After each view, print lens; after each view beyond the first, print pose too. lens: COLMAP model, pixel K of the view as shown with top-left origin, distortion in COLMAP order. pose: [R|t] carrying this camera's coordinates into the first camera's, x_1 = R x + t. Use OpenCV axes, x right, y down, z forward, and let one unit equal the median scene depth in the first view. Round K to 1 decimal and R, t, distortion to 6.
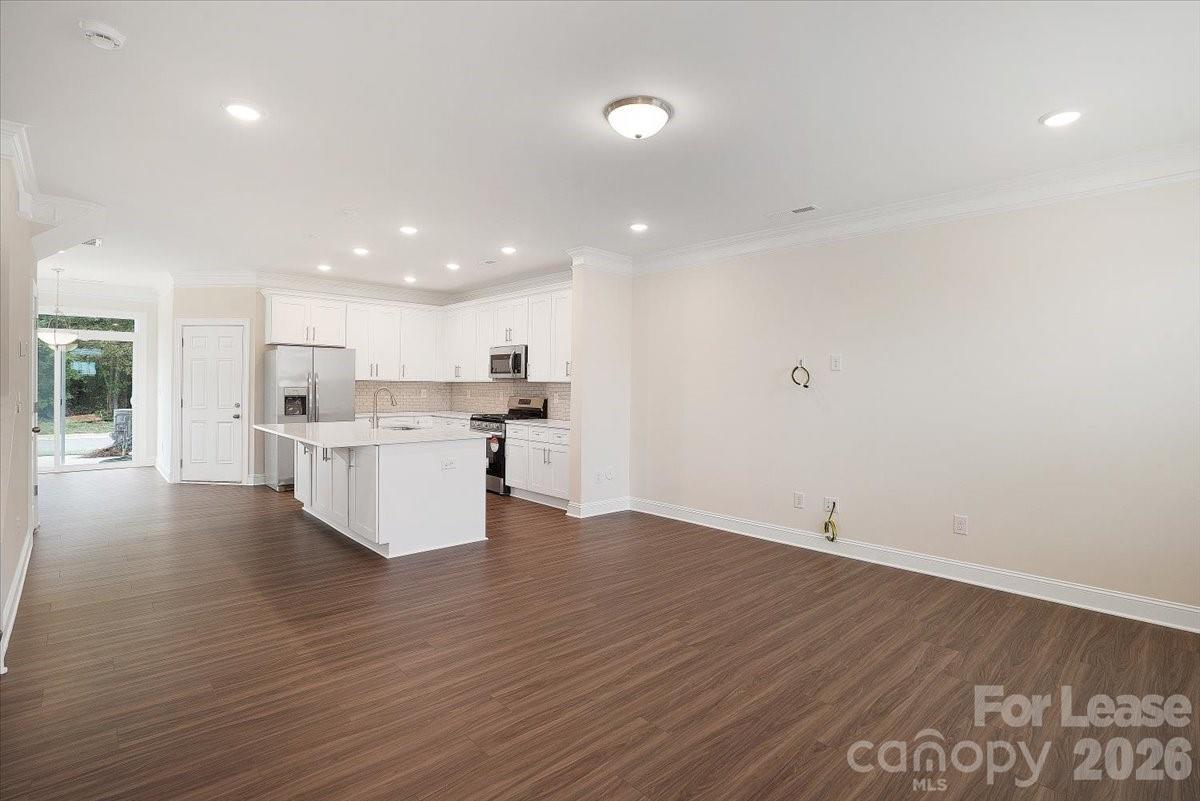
lens RADIAL K [[545.8, 0, 571.3], [0, 545.8, 387.0], [0, 0, 1]] dist [-0.020305, 0.004931]
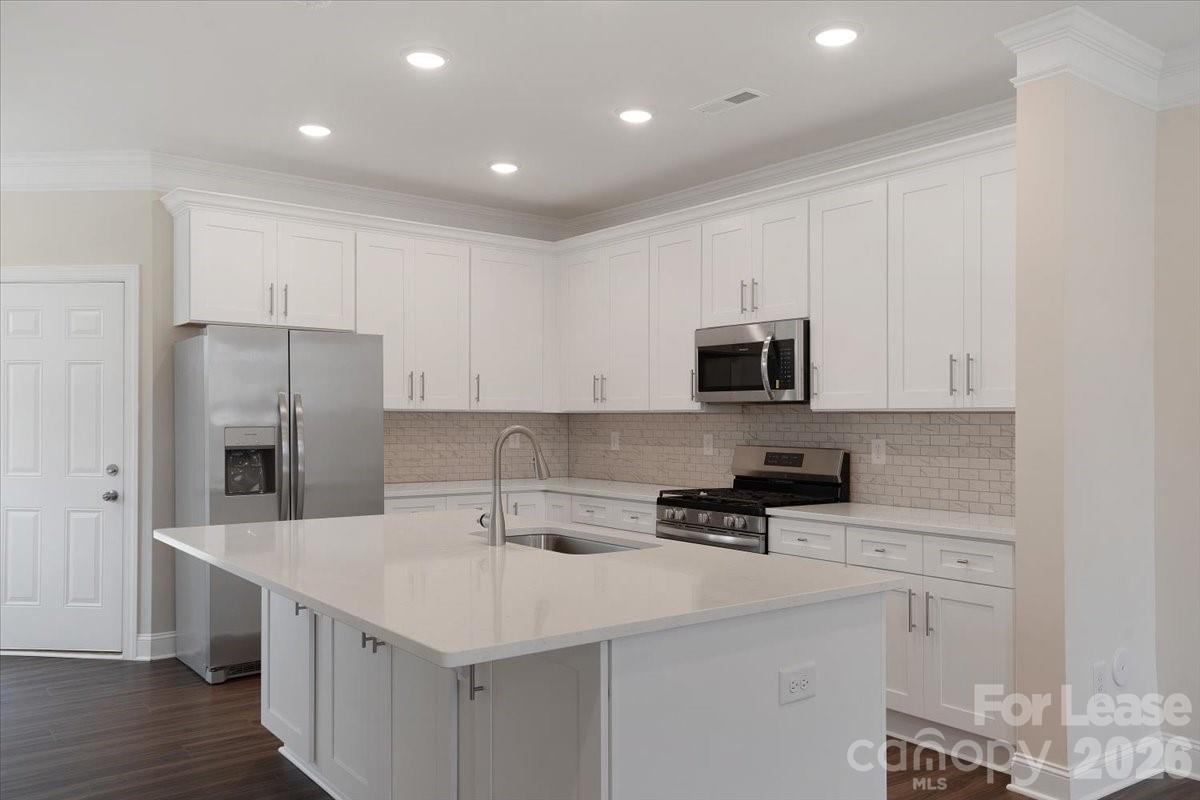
lens RADIAL K [[907.8, 0, 562.4], [0, 907.8, 424.4], [0, 0, 1]] dist [0.064617, 0.004760]
pose [[0.995054, -0.004899, -0.099213, -0.194496], [0.005063, 0.999986, 0.001394, -0.001066], [0.099205, -0.001889, 0.995065, 0.317684]]
